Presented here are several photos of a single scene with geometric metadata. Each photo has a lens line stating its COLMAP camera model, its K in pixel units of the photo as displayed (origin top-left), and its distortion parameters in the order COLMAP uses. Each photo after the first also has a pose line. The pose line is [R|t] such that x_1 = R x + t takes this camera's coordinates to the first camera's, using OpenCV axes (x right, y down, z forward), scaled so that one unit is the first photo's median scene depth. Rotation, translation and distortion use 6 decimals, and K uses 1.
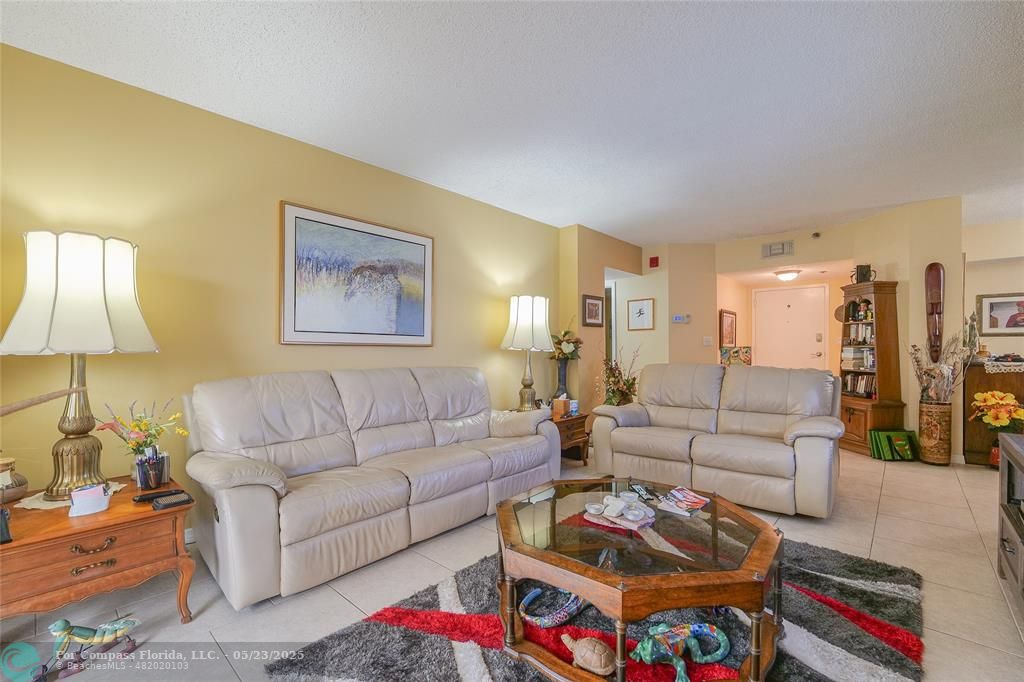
lens RADIAL K [[450.6, 0, 531.7], [0, 450.6, 348.5], [0, 0, 1]] dist [-0.006989, -0.001562]
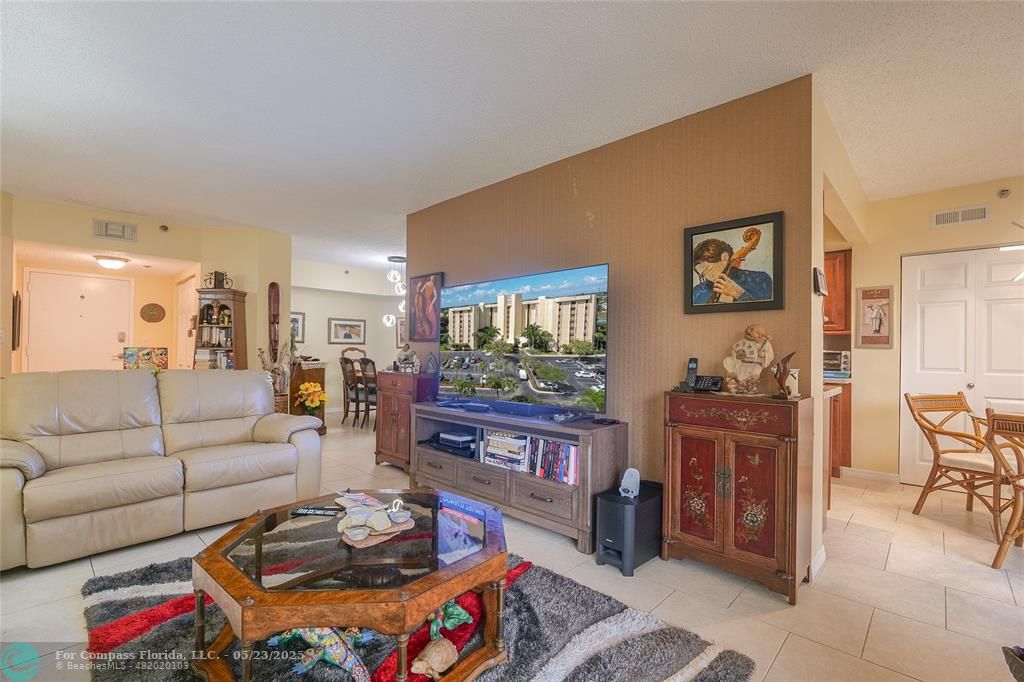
lens RADIAL K [[450.6, 0, 513.5], [0, 450.6, 348.1], [0, 0, 1]] dist [-0.006989, -0.001562]
pose [[0.040806, 0.014593, 0.999061, -0.296768], [-0.010713, 0.999842, -0.014167, 0.001364], [-0.999110, -0.010125, 0.040956, 0.270327]]
